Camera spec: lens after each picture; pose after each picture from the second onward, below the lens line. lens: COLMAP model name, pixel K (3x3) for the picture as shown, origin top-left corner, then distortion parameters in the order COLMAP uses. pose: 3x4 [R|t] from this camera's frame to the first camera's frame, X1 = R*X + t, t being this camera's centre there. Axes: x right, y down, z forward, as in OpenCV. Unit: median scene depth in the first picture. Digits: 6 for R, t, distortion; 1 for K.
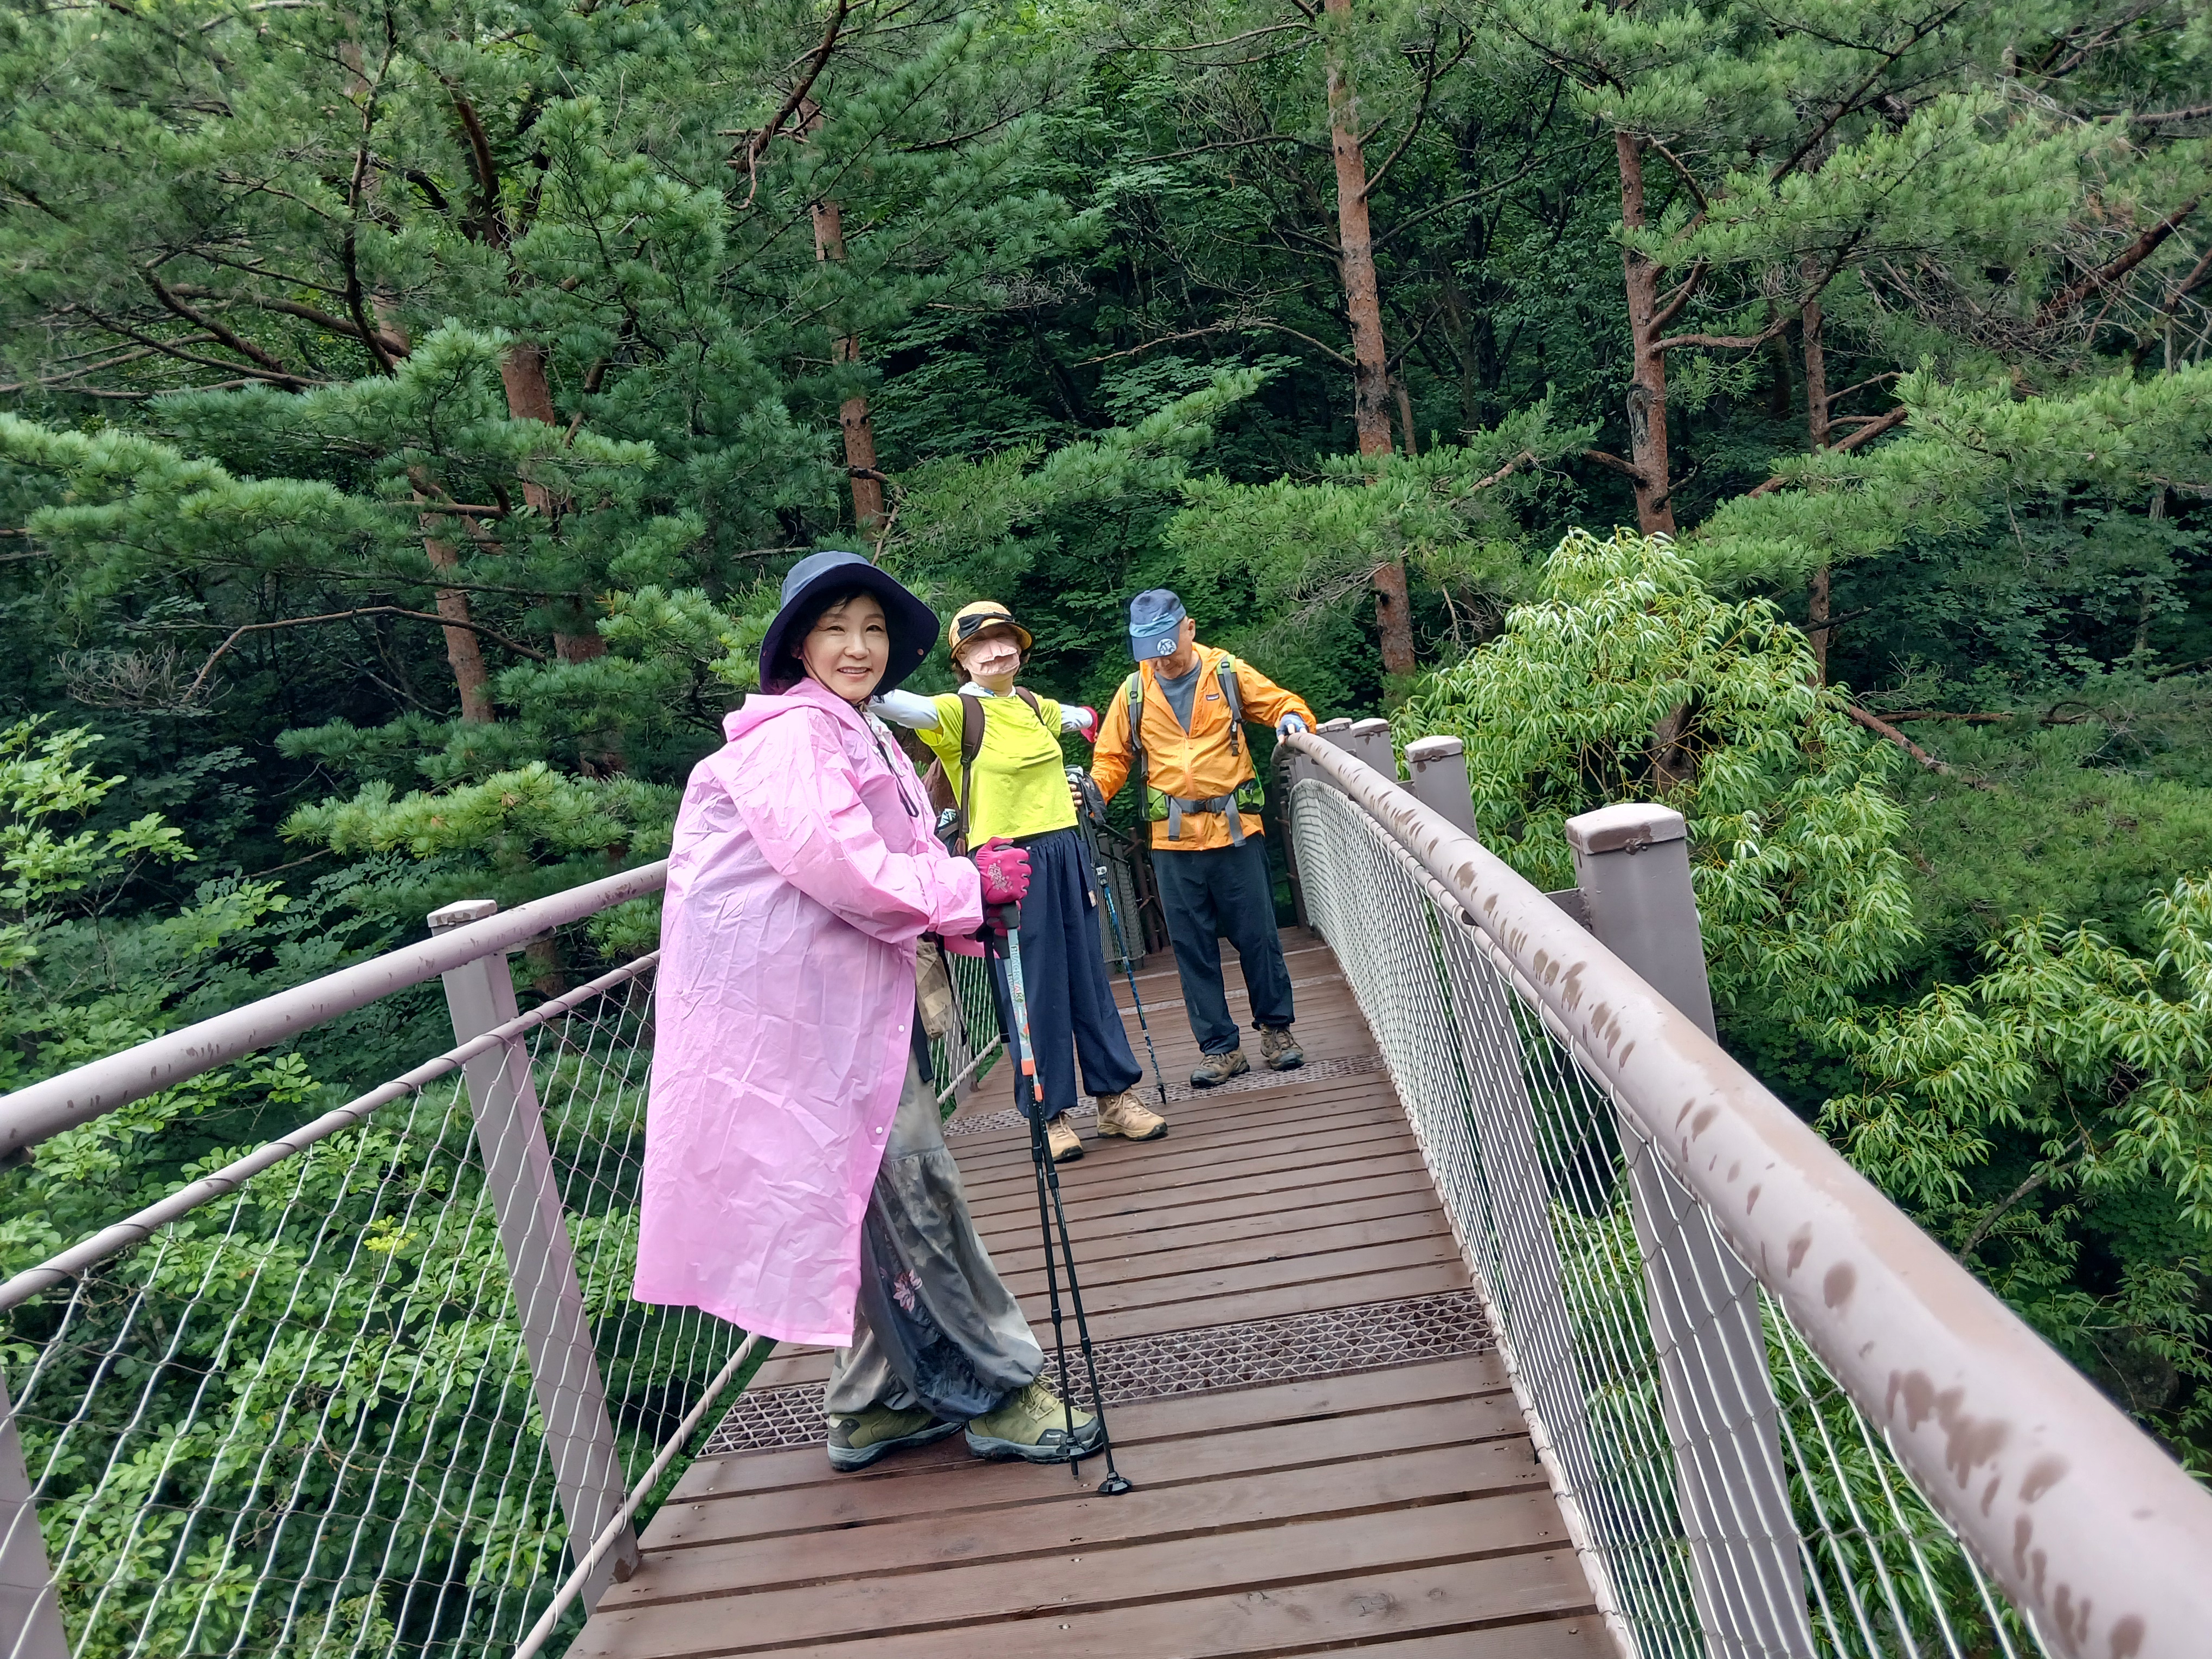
lens RADIAL K [[1753.0, 0, 1110.8], [0, 1753.0, 802.4], [0, 0, 1]] dist [-0.009348, -0.010391]
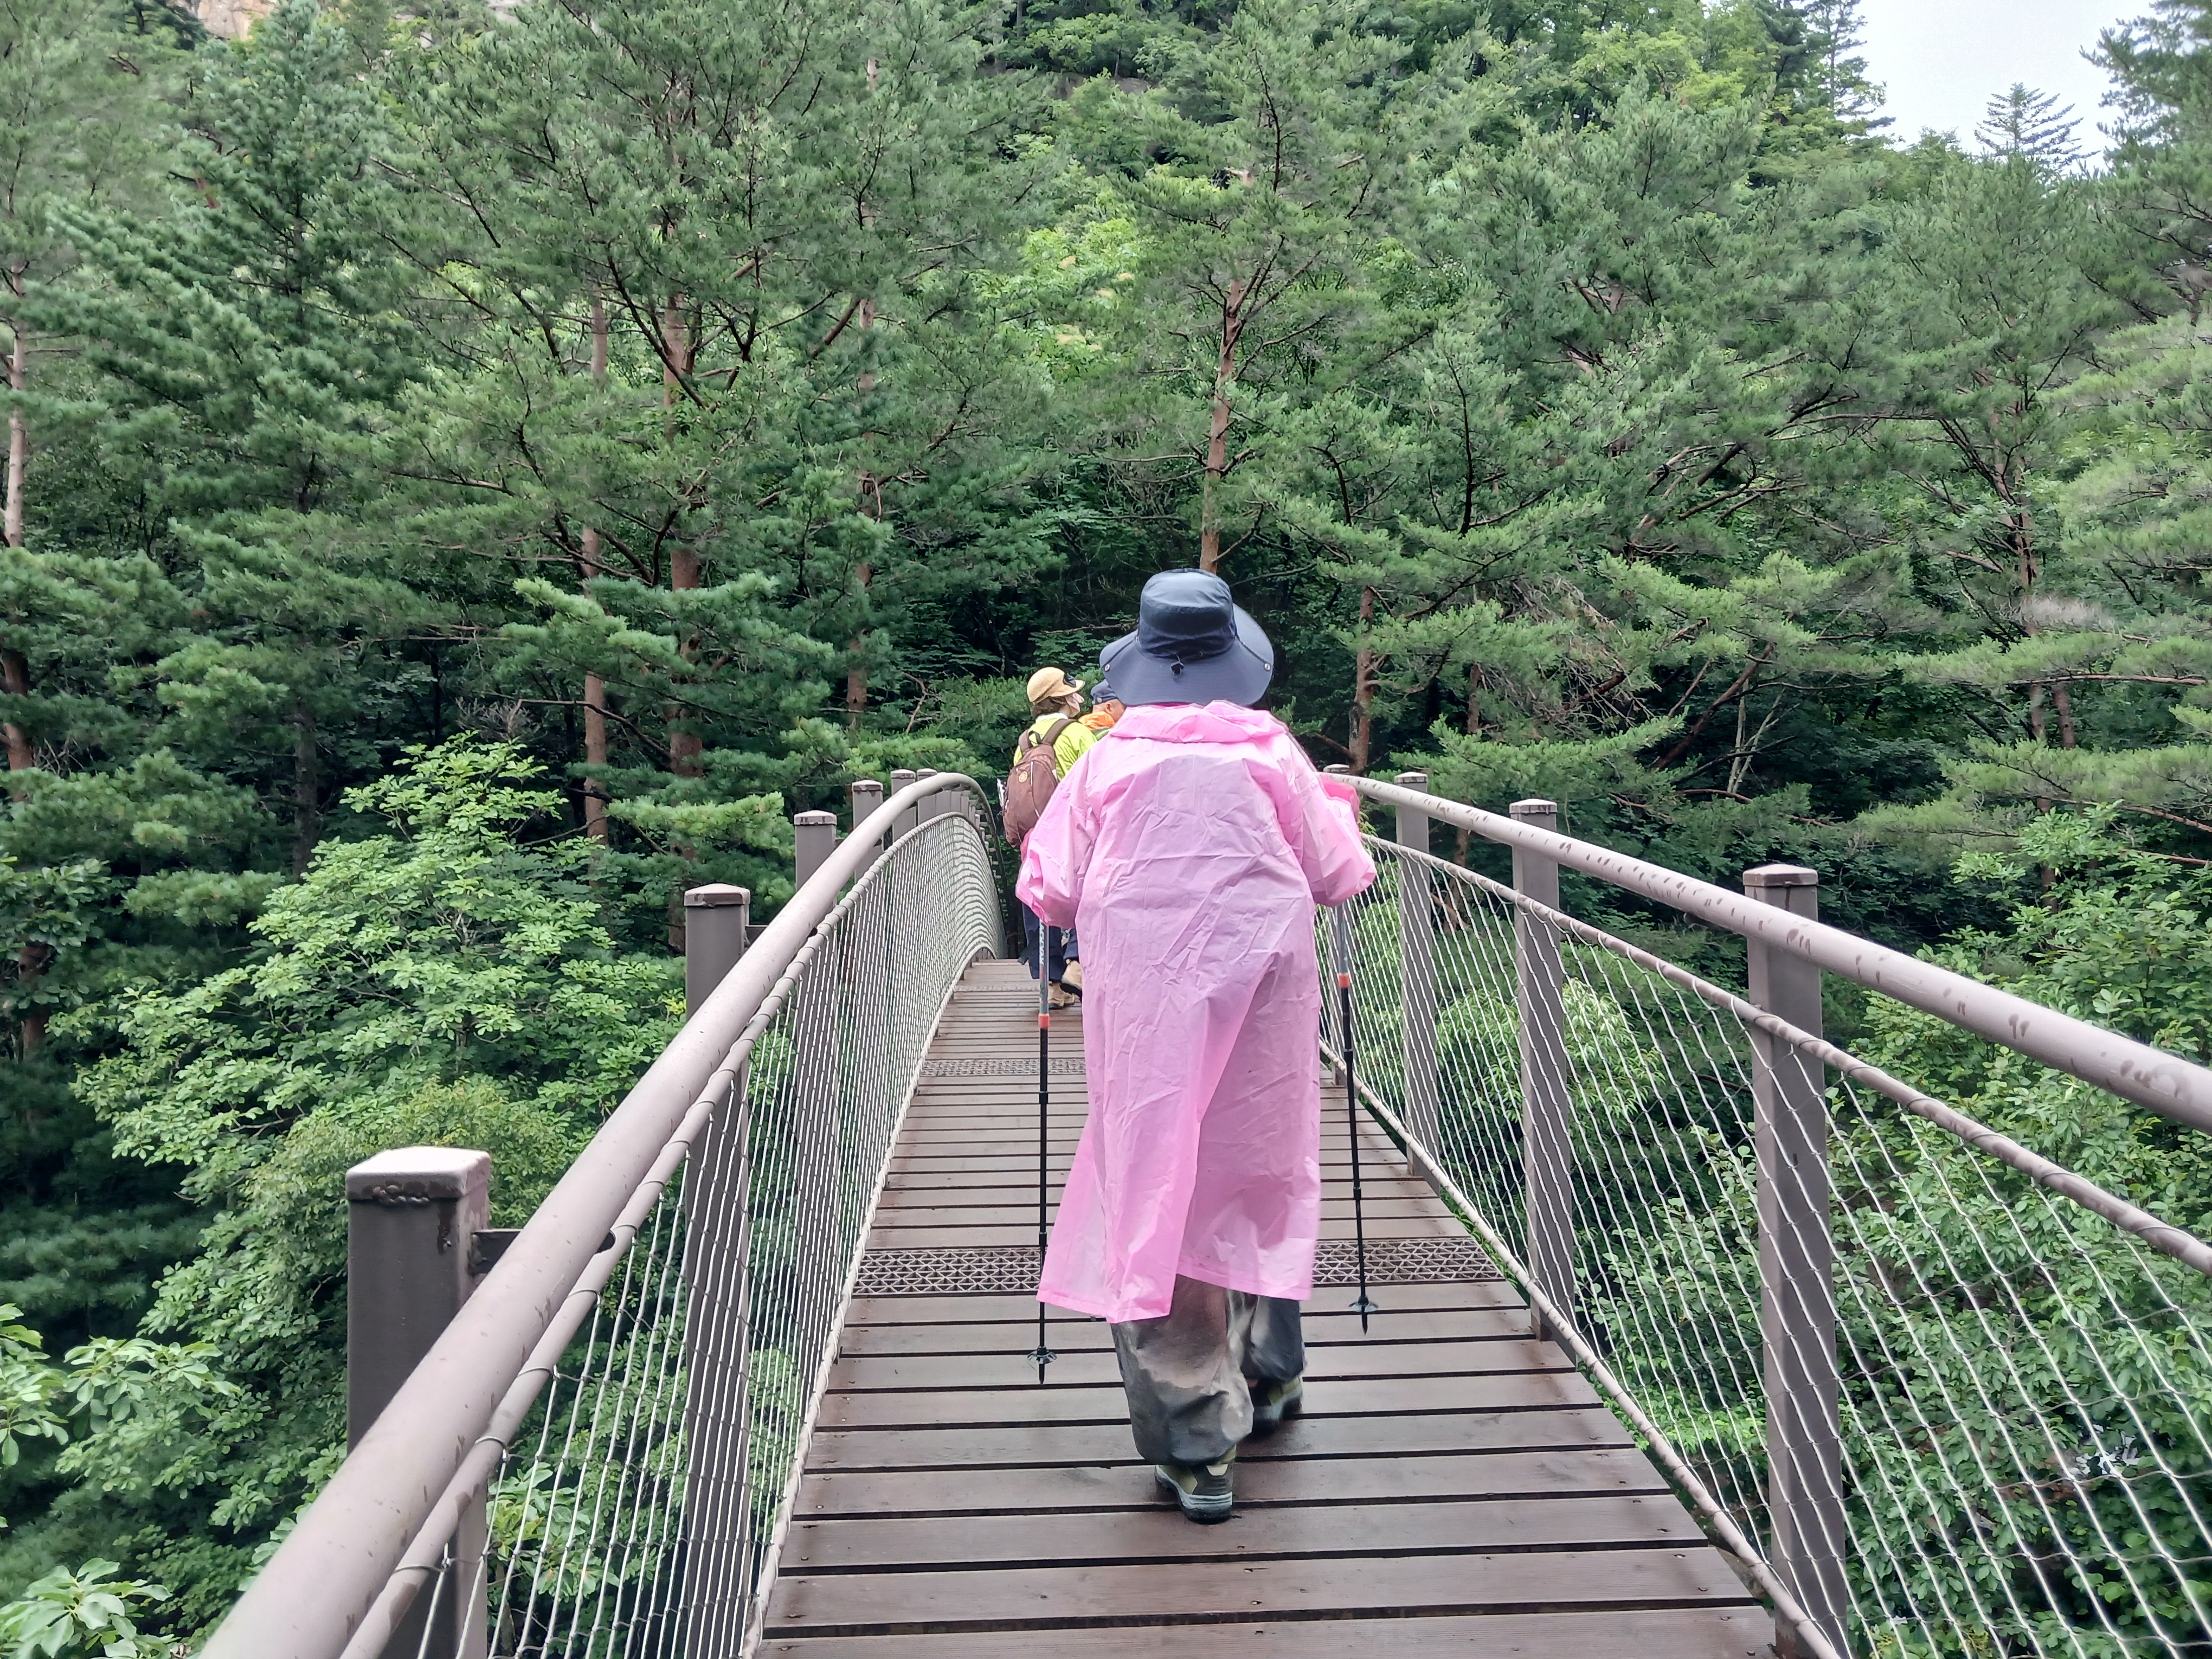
lens RADIAL K [[1750.5, 0, 1106.0], [0, 1750.5, 829.5], [0, 0, 1]] dist [-0.005911, -0.013171]
pose [[0.980605, 0.163726, 0.107739, -0.152663], [-0.150416, 0.981083, -0.121863, 0.190340], [-0.125653, 0.103293, 0.986682, -0.956075]]
